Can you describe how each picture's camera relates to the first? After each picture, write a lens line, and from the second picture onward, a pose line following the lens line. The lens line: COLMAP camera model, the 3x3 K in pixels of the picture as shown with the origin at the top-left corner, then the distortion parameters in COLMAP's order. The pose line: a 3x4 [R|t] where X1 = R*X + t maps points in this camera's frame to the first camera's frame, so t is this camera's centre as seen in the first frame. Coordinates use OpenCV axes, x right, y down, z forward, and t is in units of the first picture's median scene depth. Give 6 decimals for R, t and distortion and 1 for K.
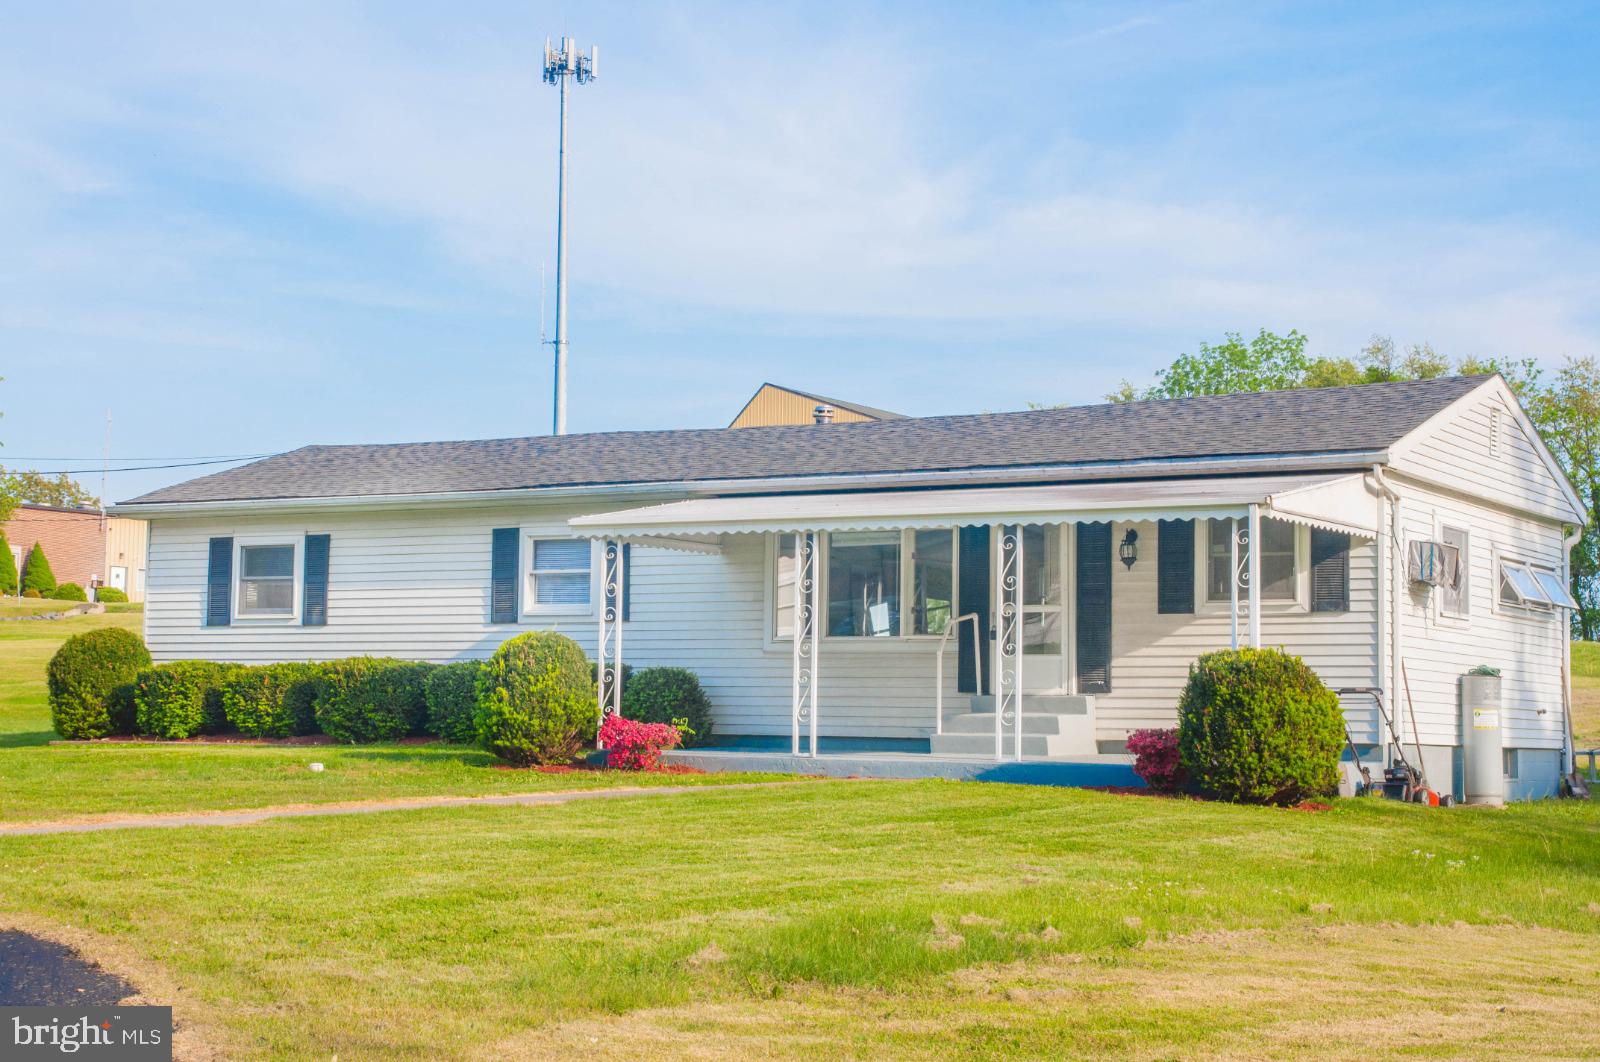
lens RADIAL K [[2552.8, 0, 800.0], [0, 2552.8, 531.0], [0, 0, 1]] dist [0.085632, 0.067537]
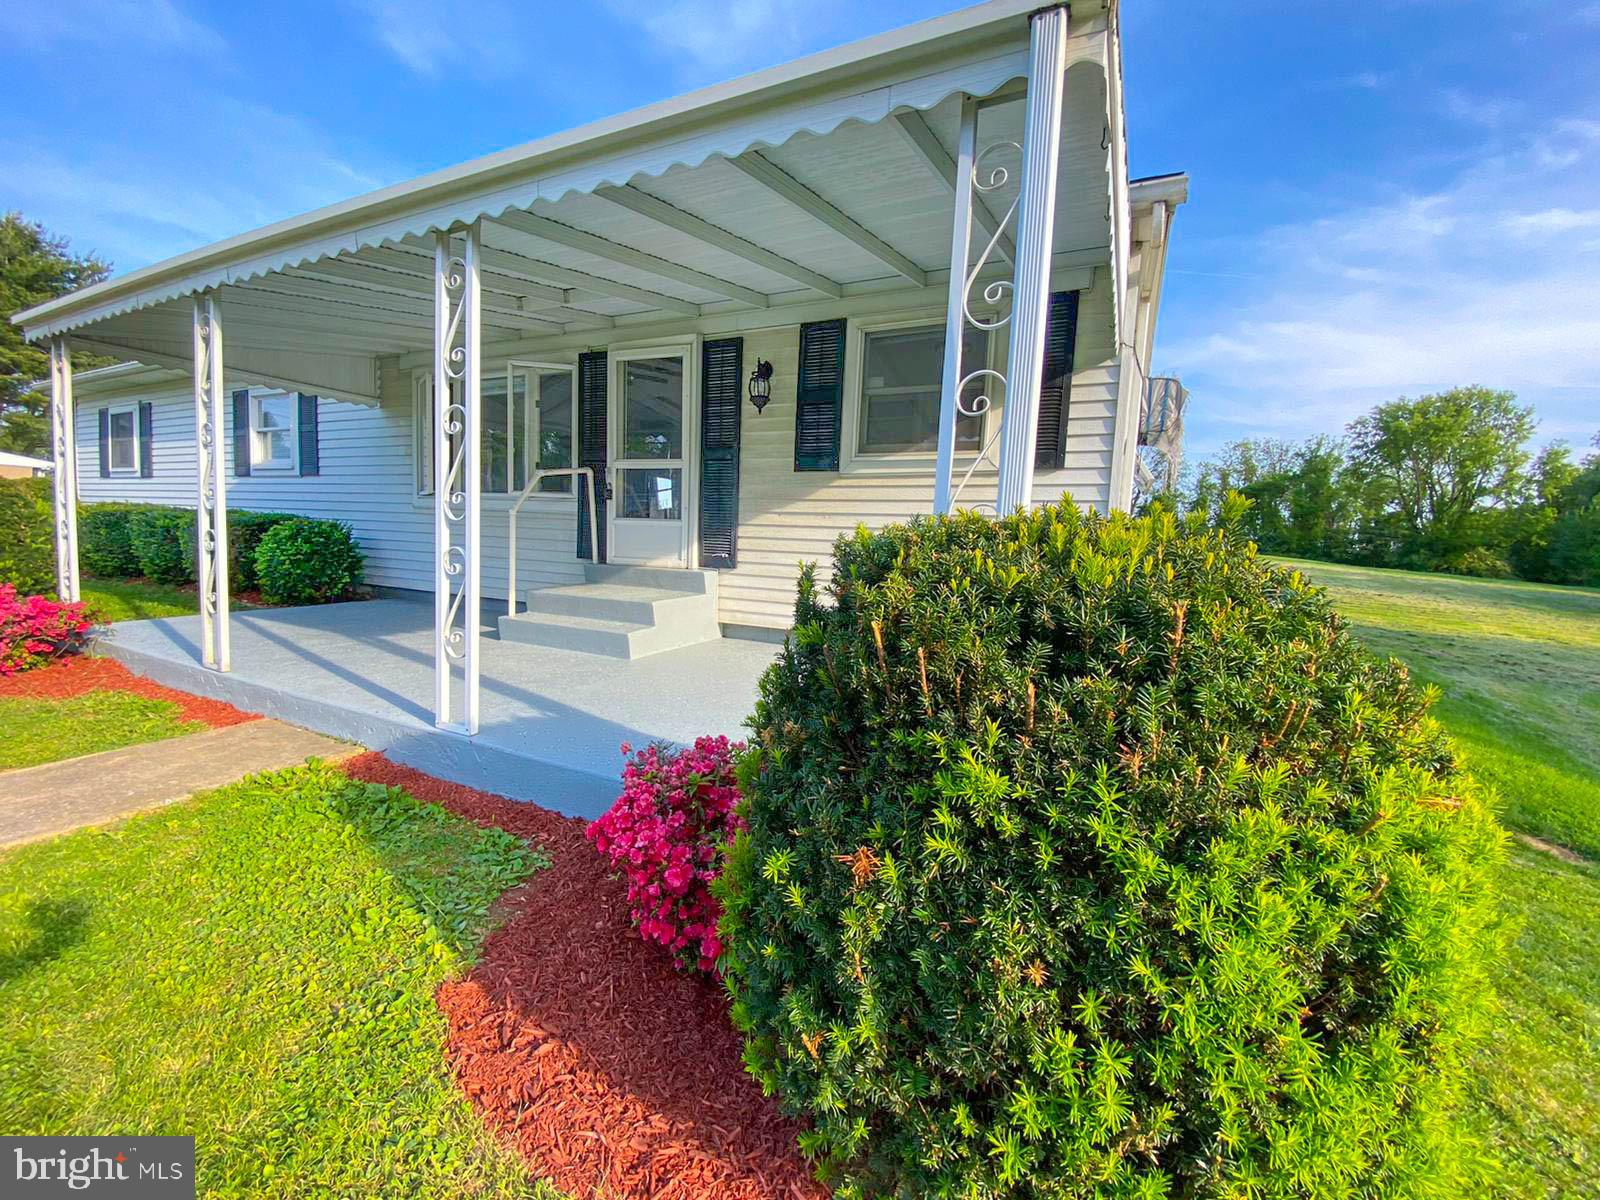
lens RADIAL K [[650.2, 0, 800.0], [0, 650.2, 600.0], [0, 0, 1]] dist [0.028130, -0.024772]
pose [[0.995744, 0.020968, 0.089742, 0.108017], [-0.035952, 0.985000, 0.168765, 0.032482], [-0.084857, -0.171273, 0.981562, 0.690386]]
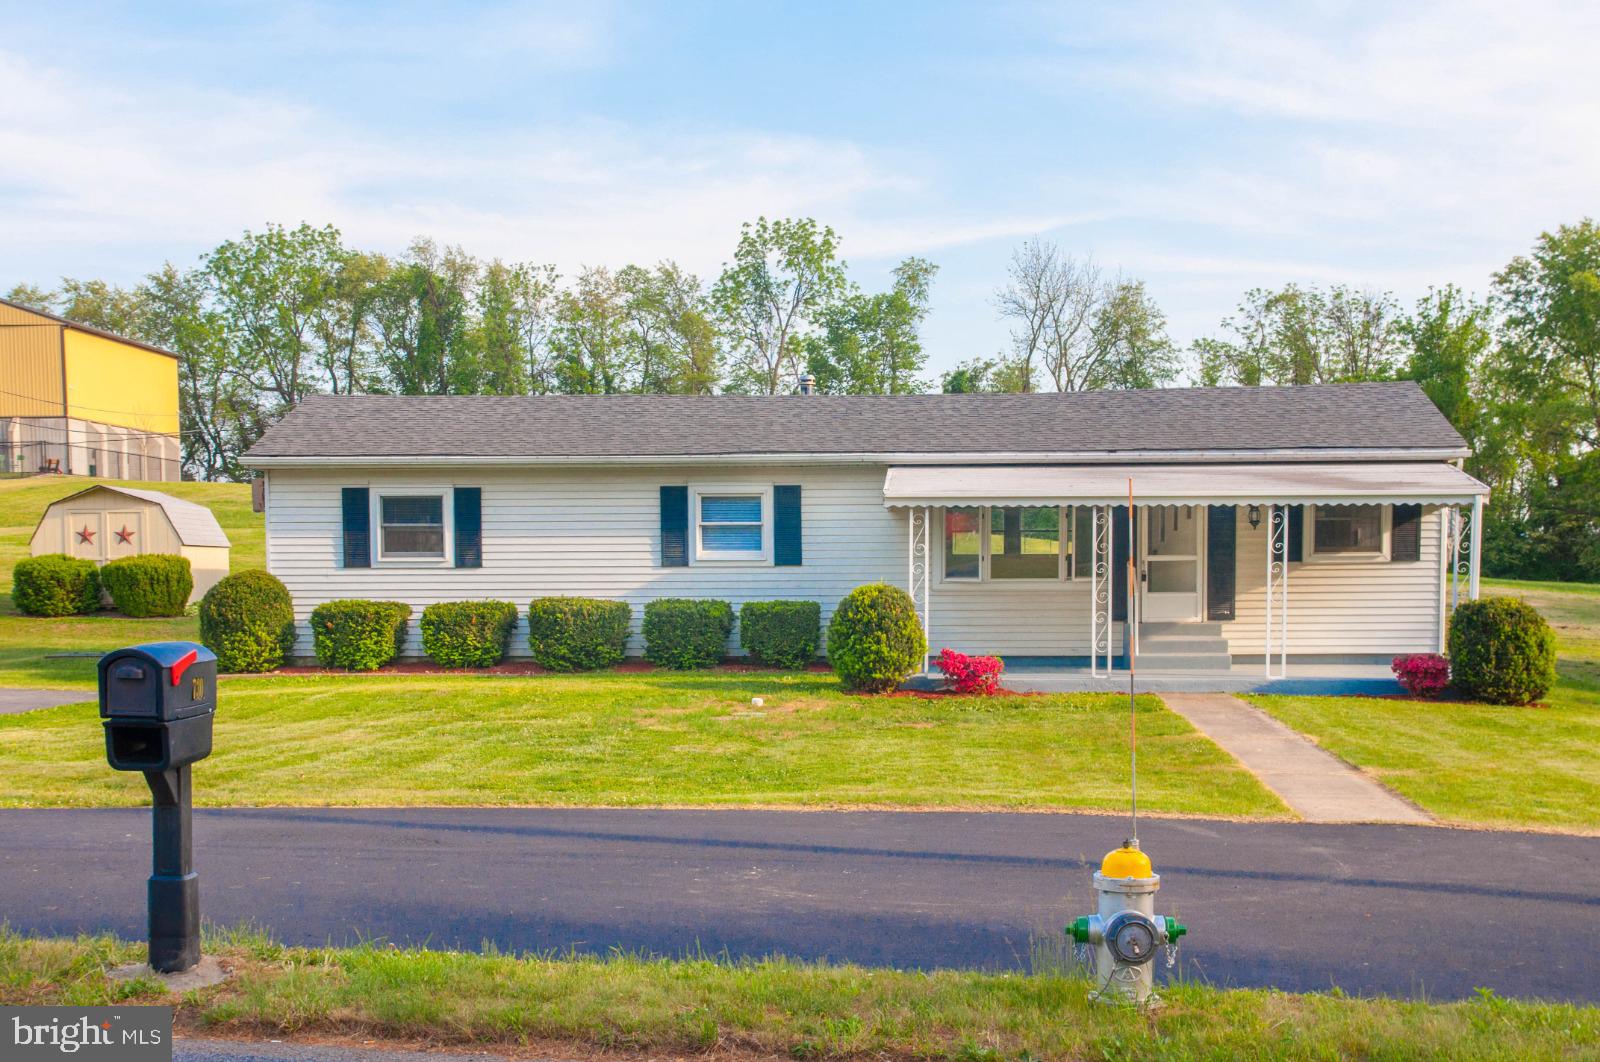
lens RADIAL K [[2280.8, 0, 774.9], [0, 2280.8, 764.9], [0, 0, 1]] dist [0.005447, 0.164547]
pose [[0.889277, -0.057333, 0.453762, -0.570334], [-0.017380, 0.987160, 0.158789, -0.043172], [-0.457039, -0.149094, 0.876862, 0.029658]]
